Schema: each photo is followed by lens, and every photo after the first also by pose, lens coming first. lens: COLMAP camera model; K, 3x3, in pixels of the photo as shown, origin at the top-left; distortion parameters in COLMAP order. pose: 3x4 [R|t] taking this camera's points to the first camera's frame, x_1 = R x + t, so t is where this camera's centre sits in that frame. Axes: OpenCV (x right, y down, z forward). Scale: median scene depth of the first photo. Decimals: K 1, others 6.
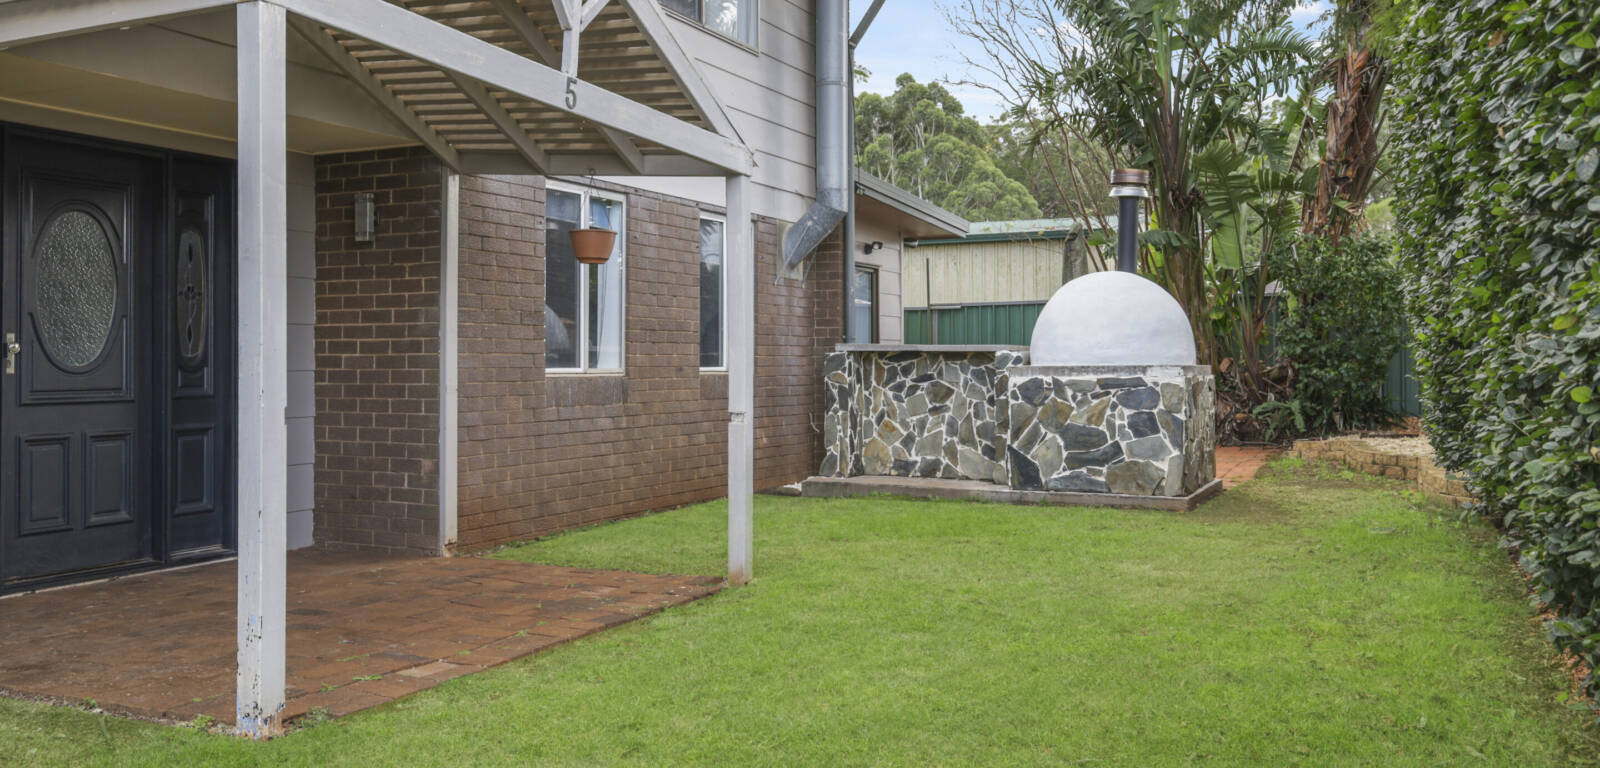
lens RADIAL K [[1297.6, 0, 800.0], [0, 1297.6, 384.0], [0, 0, 1]] dist [-0.000784, -0.000331]
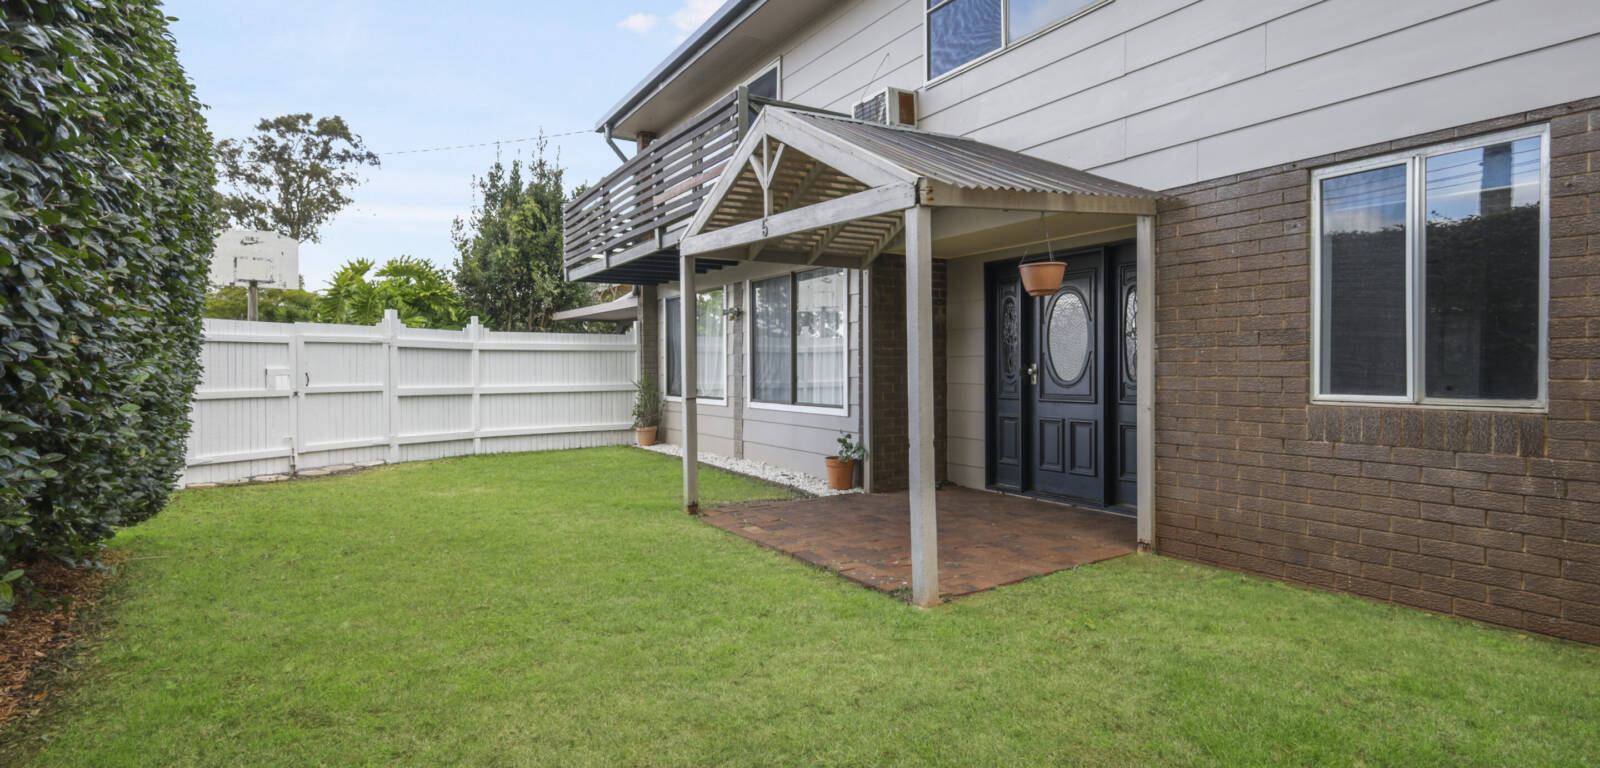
lens RADIAL K [[740.4, 0, 800.0], [0, 740.4, 384.0], [0, 0, 1]] dist [0.001756, 0.000014]
pose [[-0.524110, 0.025624, -0.851265, 0.406175], [-0.006146, 0.999407, 0.033868, -0.034192], [0.851629, 0.022982, -0.523642, 1.001067]]
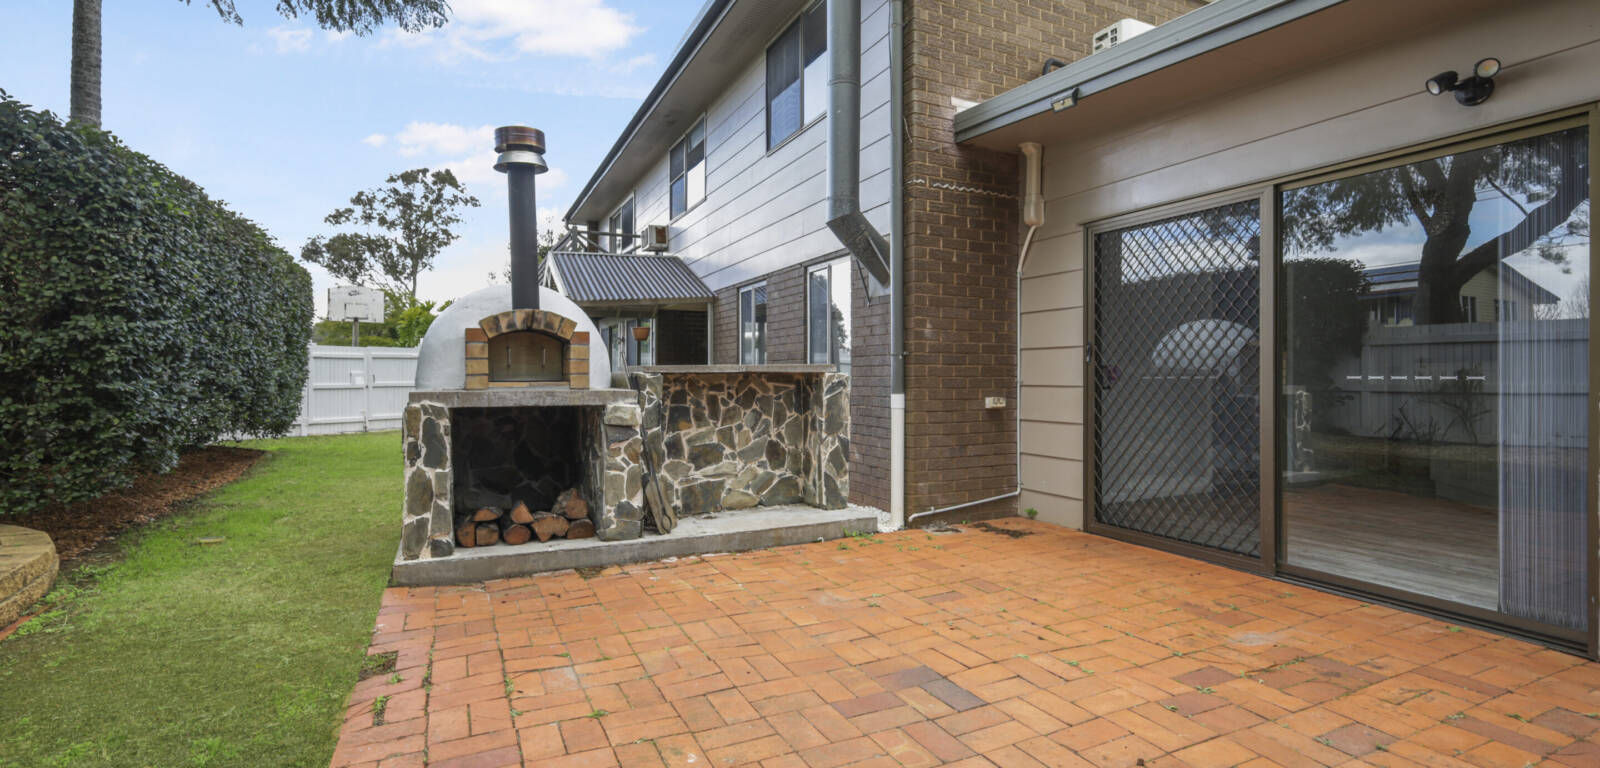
lens RADIAL K [[711.4, 0, 800.0], [0, 711.4, 384.0], [0, 0, 1]] dist [0.000760, 0.000197]
pose [[-0.620192, 0.010787, -0.784376, 0.626713], [-0.012817, 0.999633, 0.023882, -0.043733], [0.784345, 0.024865, -0.619826, 1.848533]]
